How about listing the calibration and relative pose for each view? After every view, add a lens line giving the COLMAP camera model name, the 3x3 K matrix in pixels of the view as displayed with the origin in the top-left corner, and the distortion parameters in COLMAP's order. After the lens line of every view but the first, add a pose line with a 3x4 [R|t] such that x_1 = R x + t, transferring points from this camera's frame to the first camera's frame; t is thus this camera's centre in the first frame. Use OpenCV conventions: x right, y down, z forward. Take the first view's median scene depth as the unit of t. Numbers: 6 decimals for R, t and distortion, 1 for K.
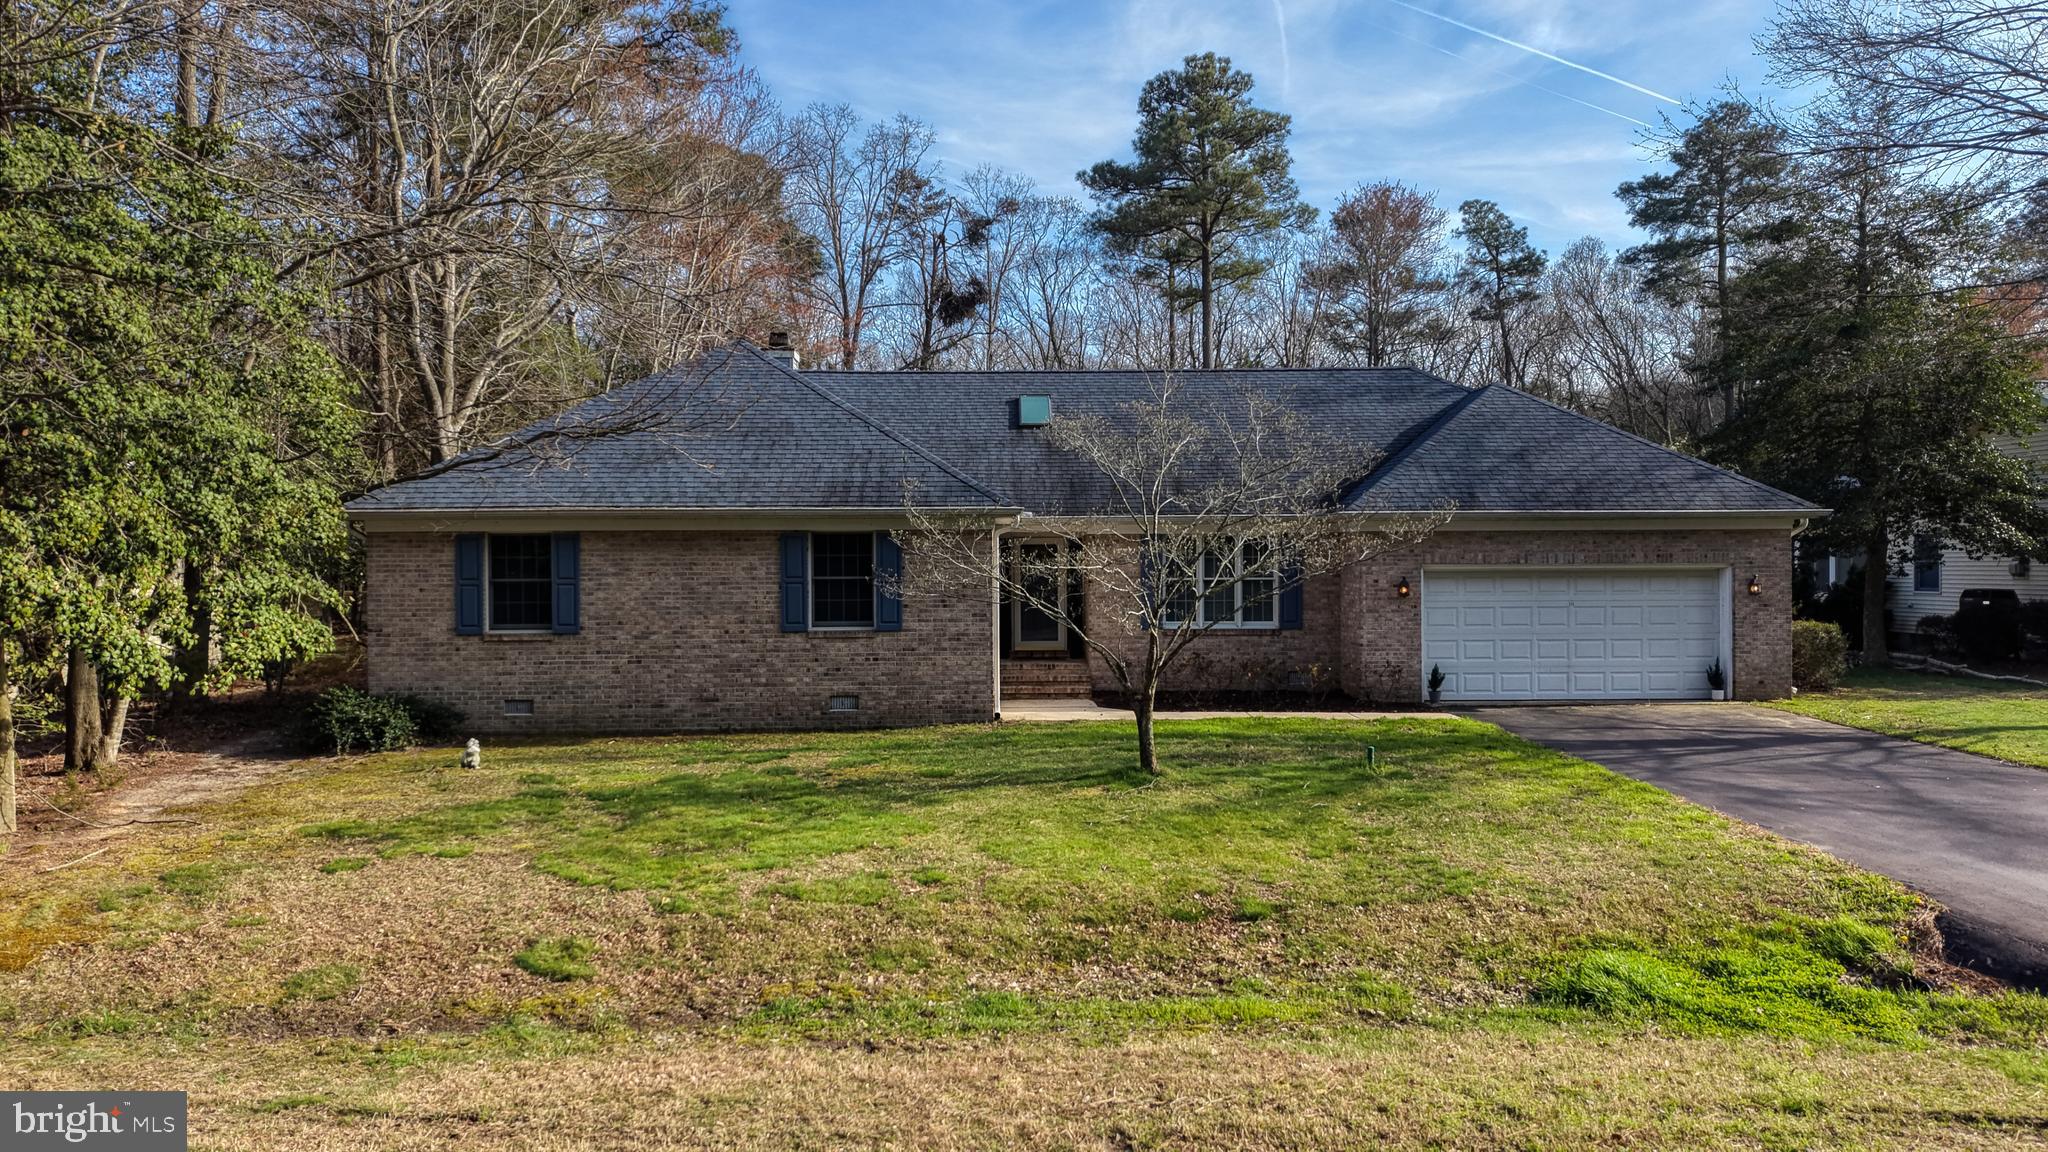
lens RADIAL K [[1361.9, 0, 1030.1], [0, 1361.9, 584.4], [0, 0, 1]] dist [0.155915, -0.277908]
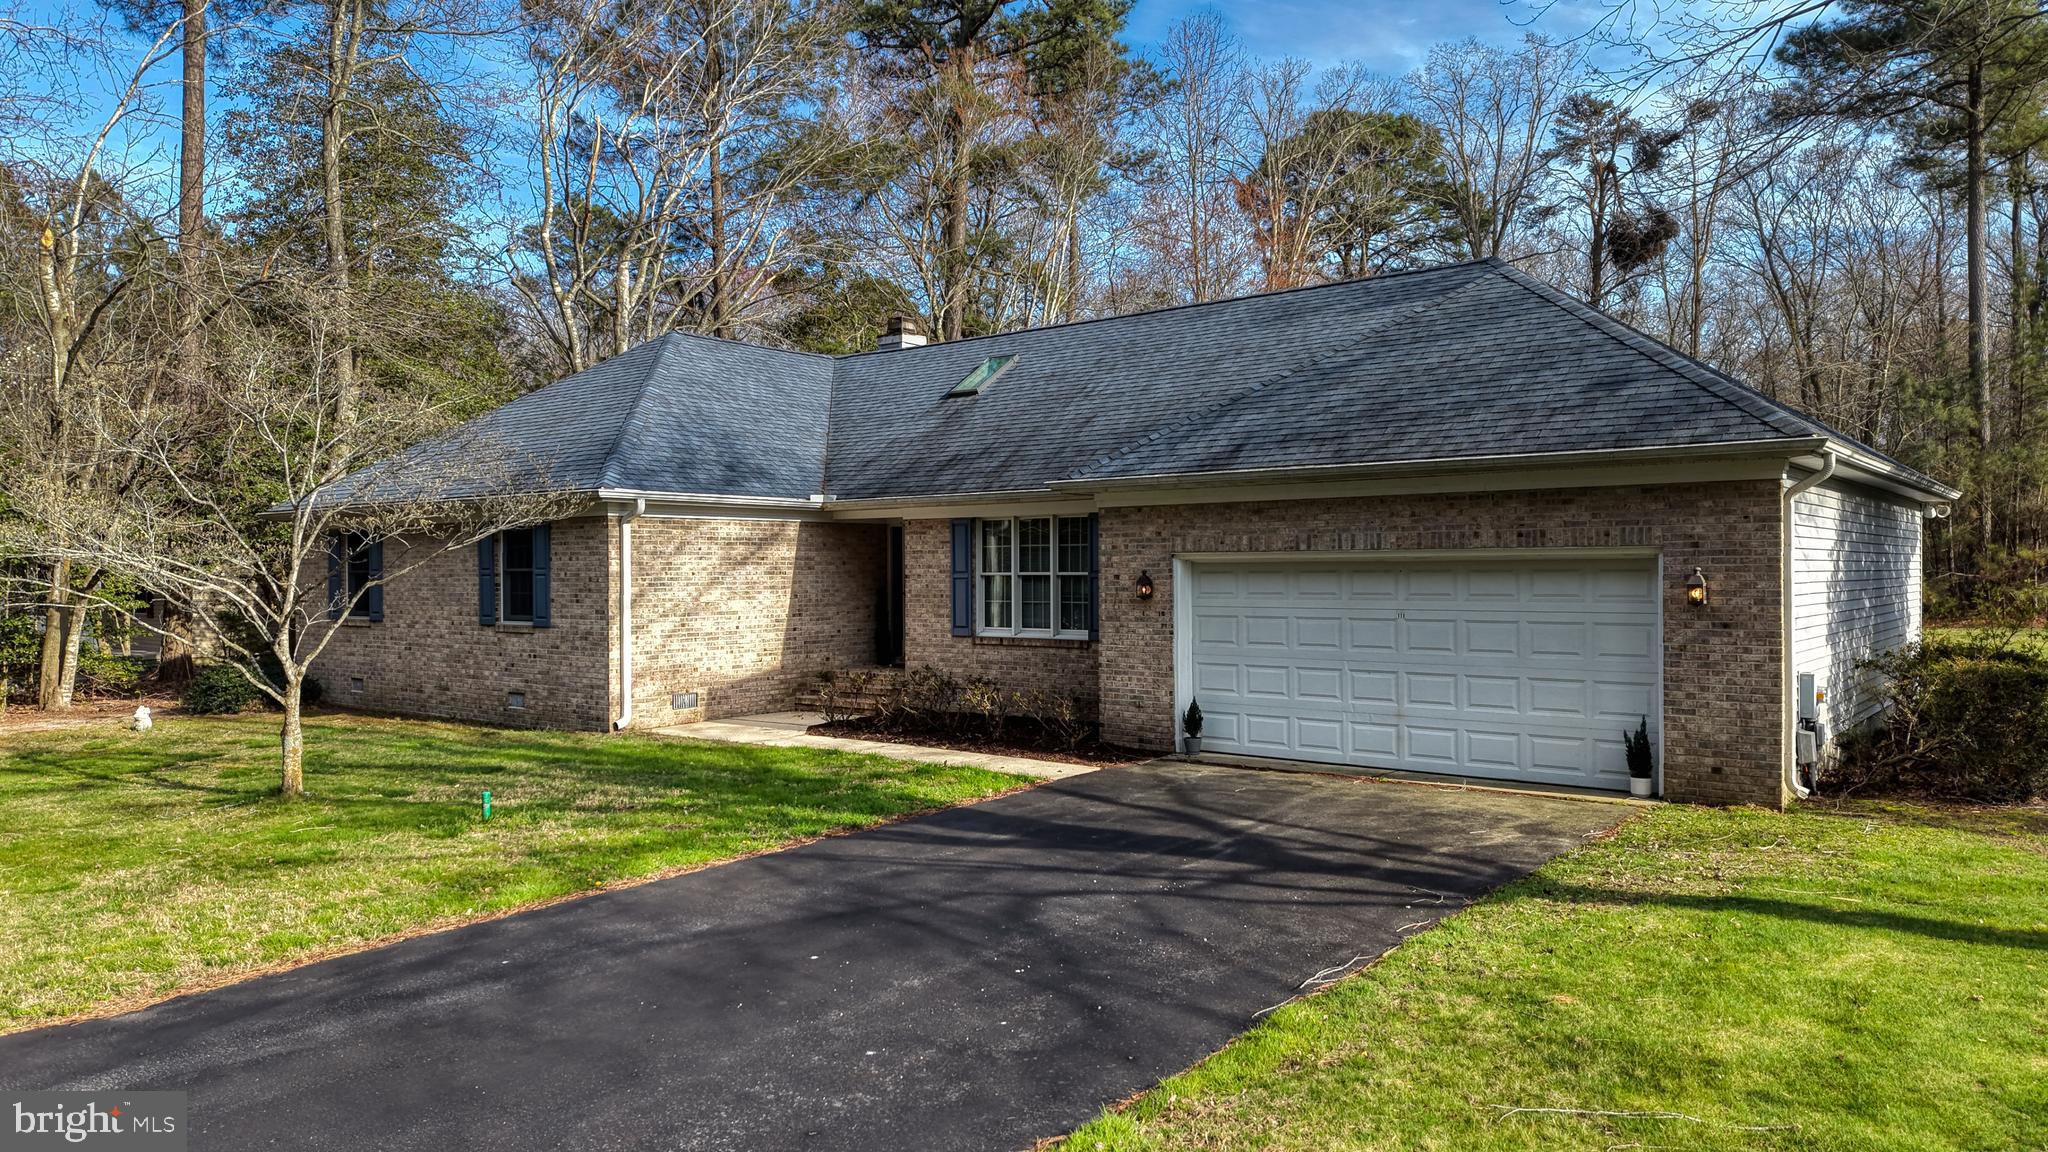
lens RADIAL K [[1358.2, 0, 1033.7], [0, 1358.2, 586.0], [0, 0, 1]] dist [0.070264, -0.050772]
pose [[0.767404, 0.008701, -0.641105, 0.667399], [-0.006857, 0.999962, 0.005363, -0.000975], [0.641127, 0.000280, 0.767435, 0.434440]]
